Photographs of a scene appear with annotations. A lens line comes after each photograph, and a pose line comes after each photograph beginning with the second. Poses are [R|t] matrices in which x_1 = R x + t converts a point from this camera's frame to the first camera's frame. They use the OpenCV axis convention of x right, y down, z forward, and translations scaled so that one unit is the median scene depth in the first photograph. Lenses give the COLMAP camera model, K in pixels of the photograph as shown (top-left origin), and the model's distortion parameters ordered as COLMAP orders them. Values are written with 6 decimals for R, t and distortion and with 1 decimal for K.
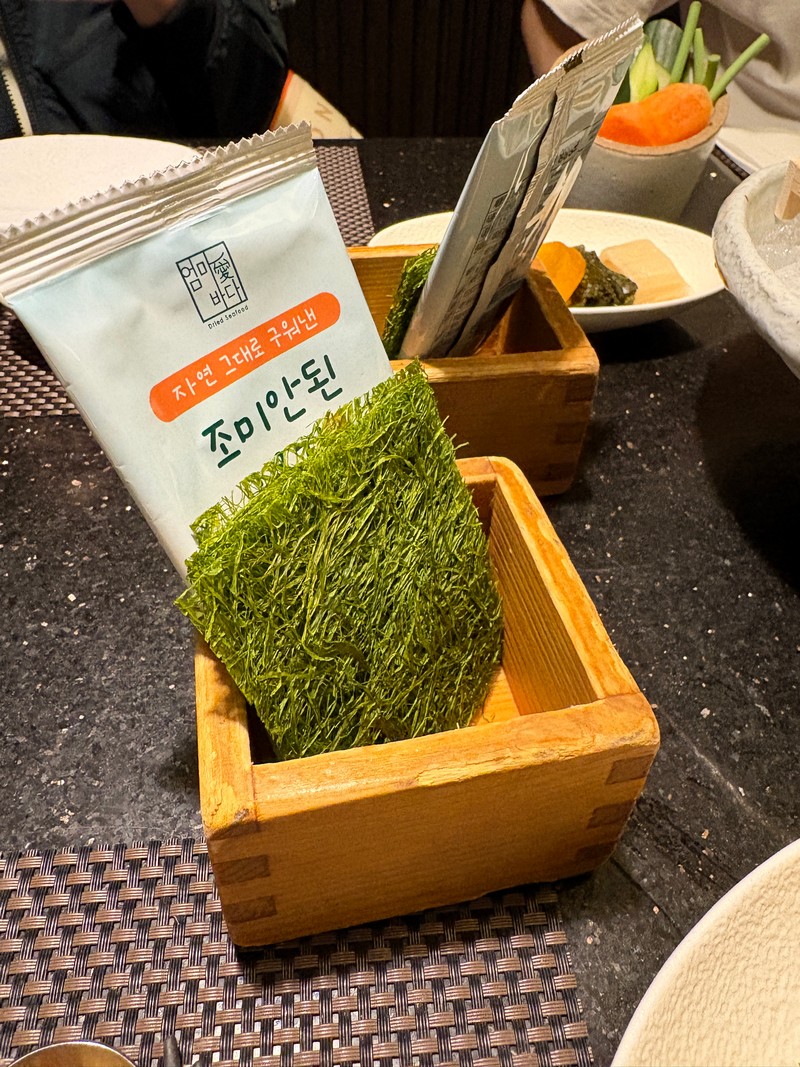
lens RADIAL K [[782.7, 0, 400.0], [0, 782.7, 533.5], [0, 0, 1]] dist [-0.001461, 0.001210]
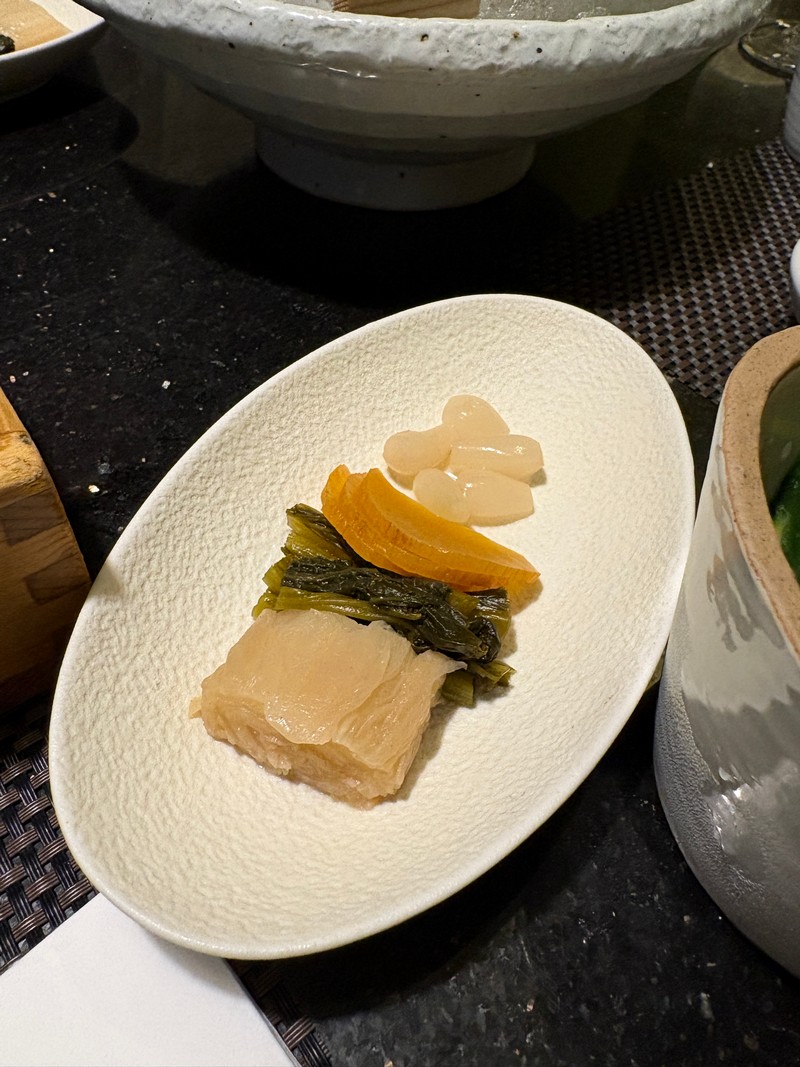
lens RADIAL K [[782.7, 0, 400.0], [0, 782.7, 533.5], [0, 0, 1]] dist [-0.001461, 0.001210]
pose [[0.840616, -0.414479, 0.348673, 0.293603], [0.365464, 0.909162, 0.199653, 0.437410], [-0.399752, -0.040404, 0.915733, -0.087103]]
